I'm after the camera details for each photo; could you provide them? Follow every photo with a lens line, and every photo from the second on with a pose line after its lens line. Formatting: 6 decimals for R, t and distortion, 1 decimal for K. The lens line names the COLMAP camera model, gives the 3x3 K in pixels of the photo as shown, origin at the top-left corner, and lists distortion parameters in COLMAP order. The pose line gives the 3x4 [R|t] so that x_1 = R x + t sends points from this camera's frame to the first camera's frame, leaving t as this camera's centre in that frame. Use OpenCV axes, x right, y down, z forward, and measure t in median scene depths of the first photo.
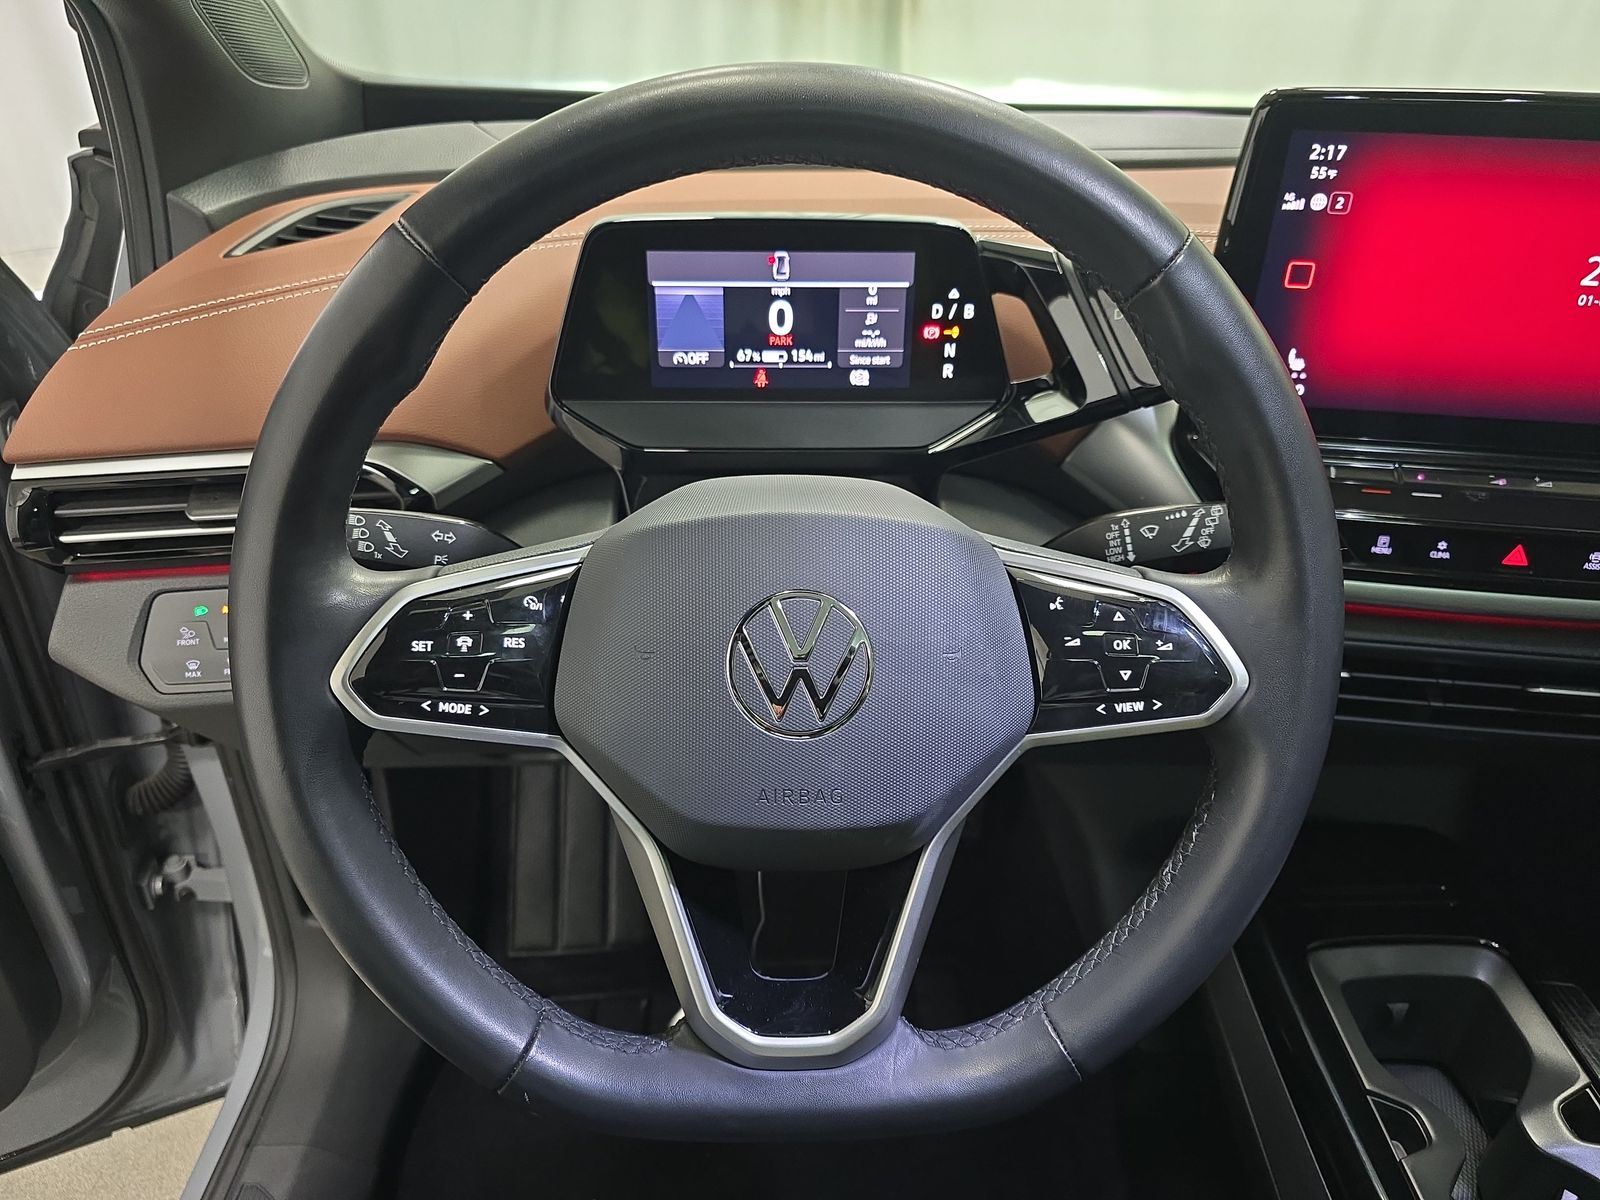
lens RADIAL K [[1082.1, 0, 858.3], [0, 1082.1, 631.4], [0, 0, 1]] dist [0.011490, -0.002813]
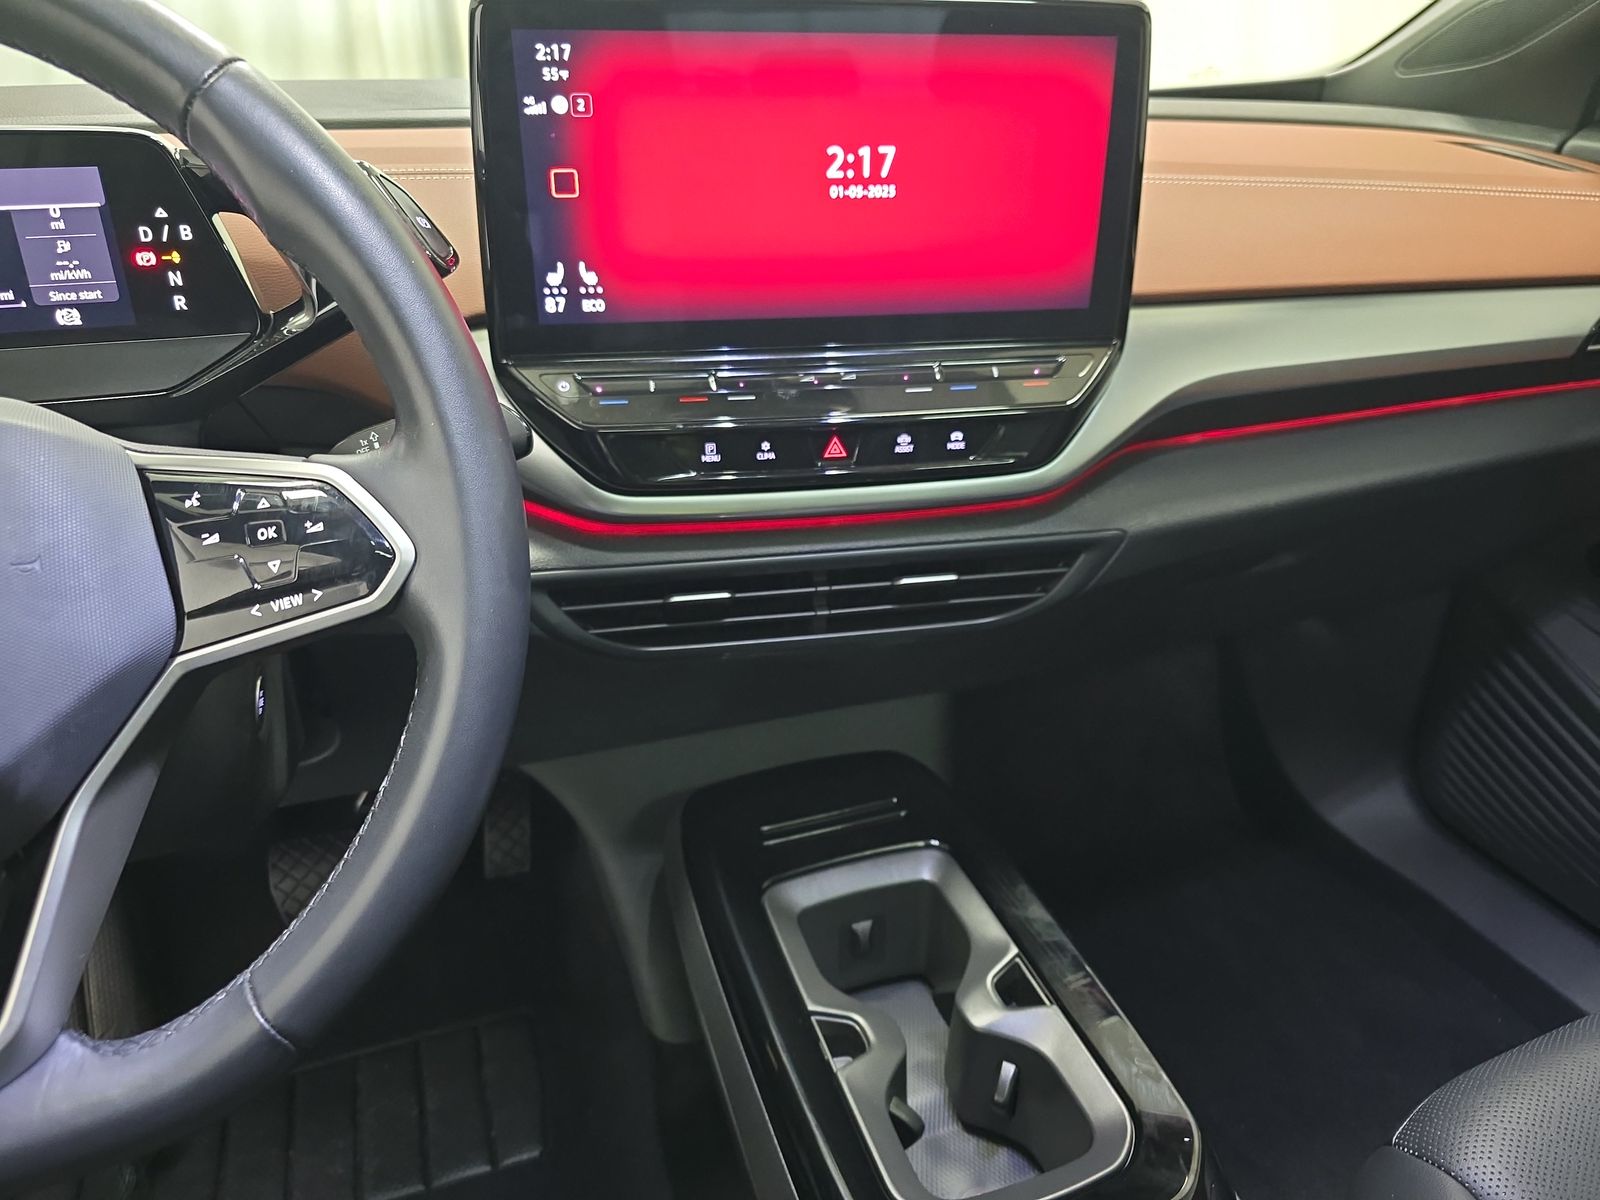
lens RADIAL K [[1082.1, 0, 790.5], [0, 1082.1, 613.1], [0, 0, 1]] dist [0.011490, -0.002813]
pose [[0.953671, -0.144851, 0.263685, 0.293198], [0.162421, 0.985650, -0.045976, 0.132970], [-0.253241, 0.086674, 0.963512, 0.043403]]
